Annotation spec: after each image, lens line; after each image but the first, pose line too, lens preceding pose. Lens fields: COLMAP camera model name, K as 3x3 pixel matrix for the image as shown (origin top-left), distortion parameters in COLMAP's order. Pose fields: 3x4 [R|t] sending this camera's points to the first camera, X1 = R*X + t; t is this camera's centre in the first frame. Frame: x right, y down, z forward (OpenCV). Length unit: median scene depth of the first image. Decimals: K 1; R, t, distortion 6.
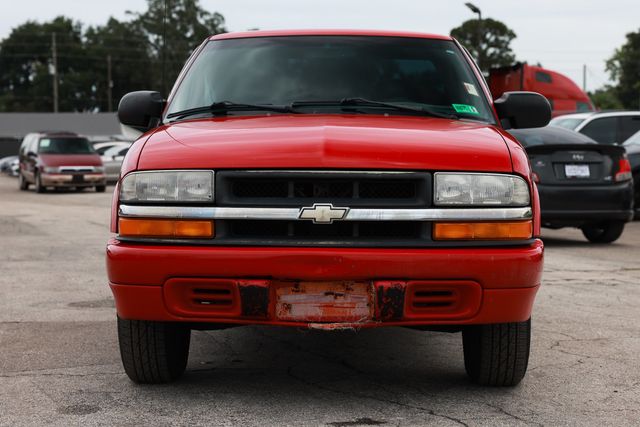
lens RADIAL K [[1172.8, 0, 311.1], [0, 1172.8, 269.9], [0, 0, 1]] dist [0.162618, 0.000000]
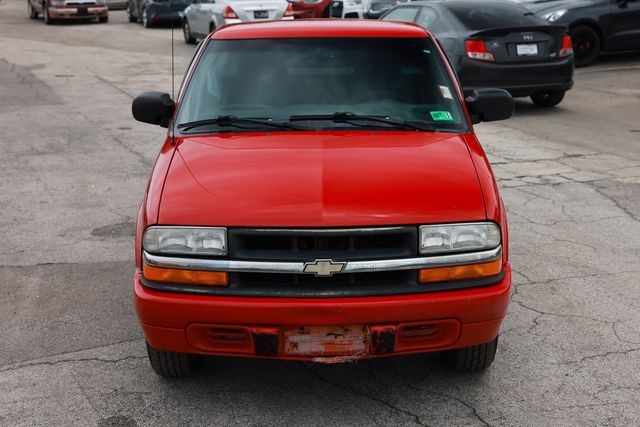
lens RADIAL K [[1001.7, 0, 348.3], [0, 1001.7, 249.9], [0, 0, 1]] dist [0.086639, 0.000000]
pose [[0.998337, -0.024862, 0.052005, -0.015494], [0.015162, 0.983694, 0.179209, -0.226654], [-0.055613, -0.178122, 0.982436, 0.036696]]
